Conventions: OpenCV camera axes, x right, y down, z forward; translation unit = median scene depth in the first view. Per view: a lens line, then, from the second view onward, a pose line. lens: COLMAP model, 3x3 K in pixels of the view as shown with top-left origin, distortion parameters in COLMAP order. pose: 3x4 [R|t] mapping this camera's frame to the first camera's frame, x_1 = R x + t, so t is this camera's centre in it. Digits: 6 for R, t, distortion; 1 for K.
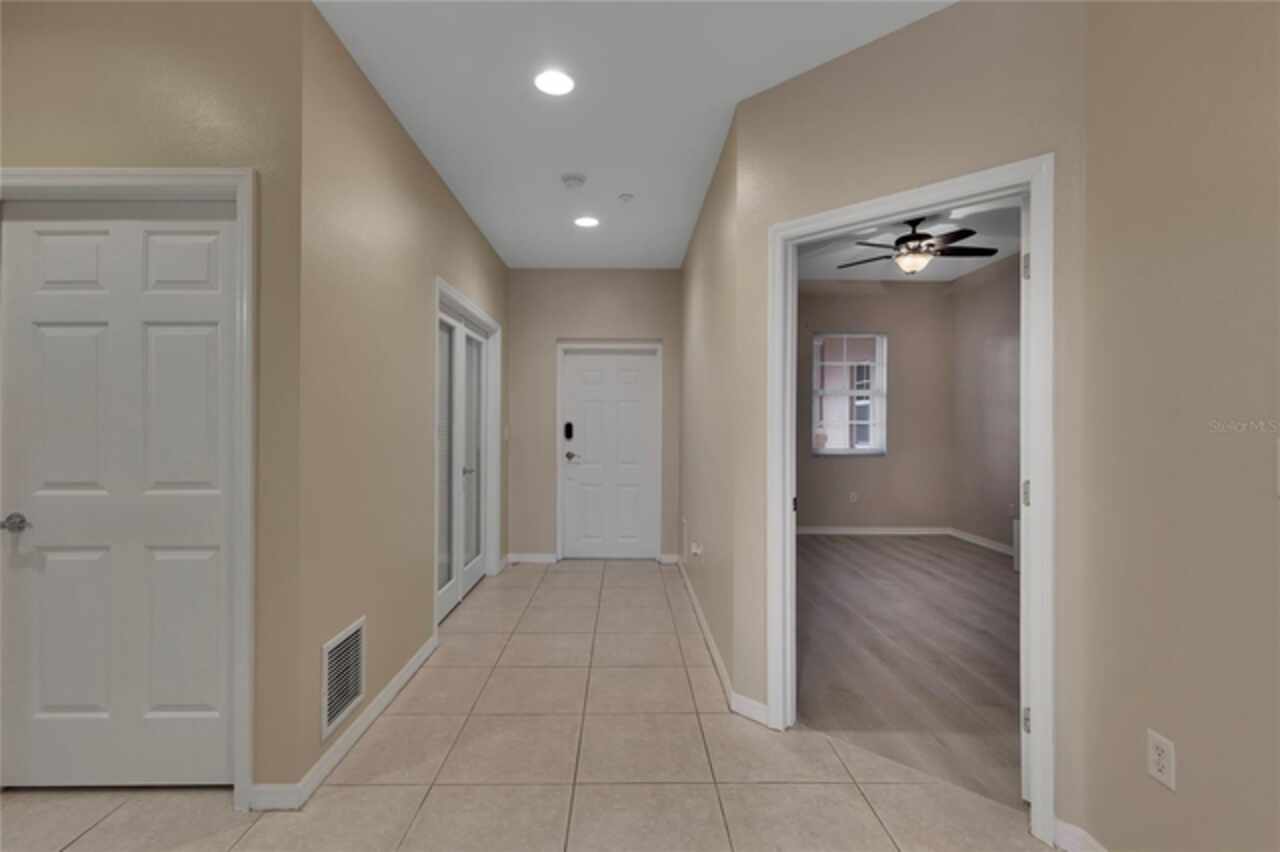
lens RADIAL K [[585.0, 0, 633.9], [0, 585.0, 423.2], [0, 0, 1]] dist [0.002194, -0.000087]
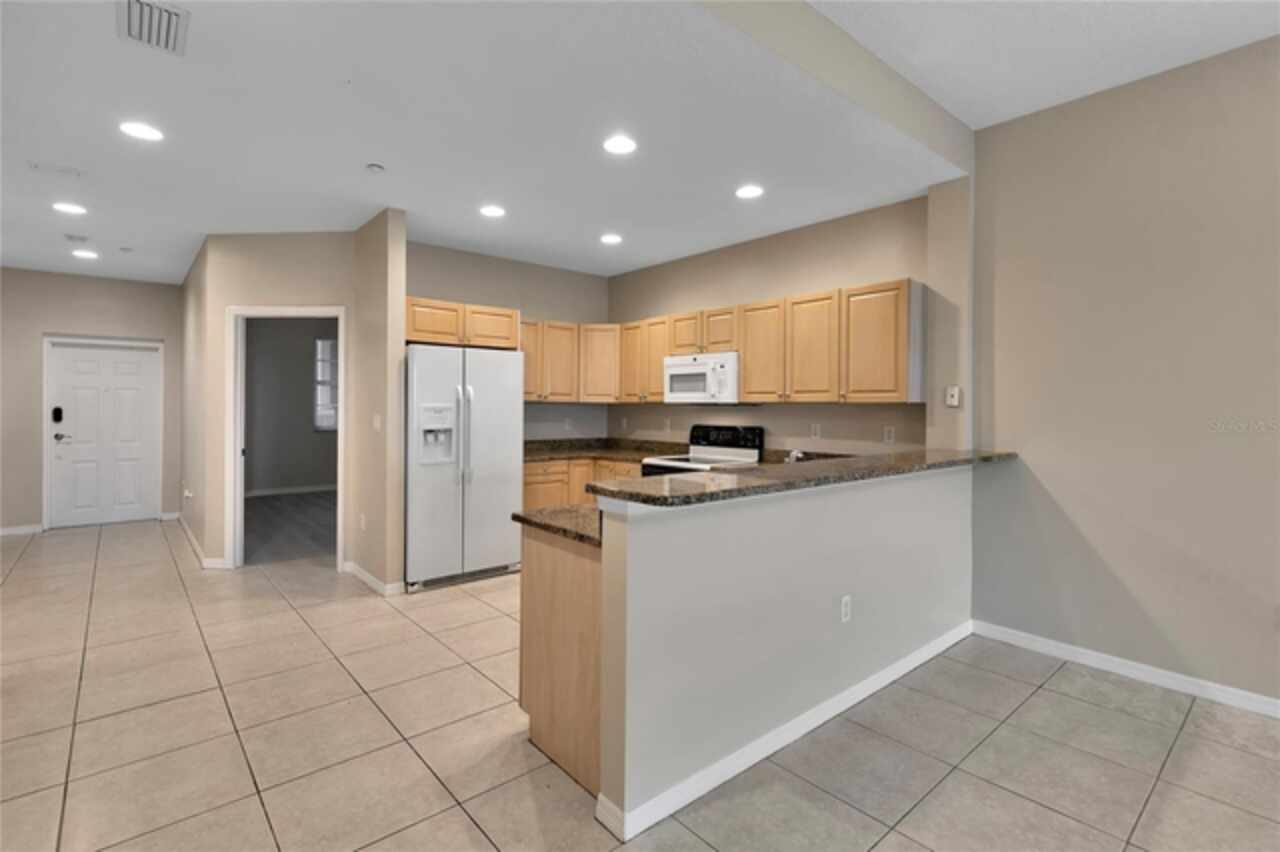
lens RADIAL K [[595.9, 0, 641.5], [0, 595.9, 405.3], [0, 0, 1]] dist [0.001065, -0.000158]
pose [[0.762389, 0.001480, 0.647118, 0.002604], [-0.004152, 0.999988, 0.002605, -0.012875], [-0.647106, -0.004673, 0.762386, -0.621361]]
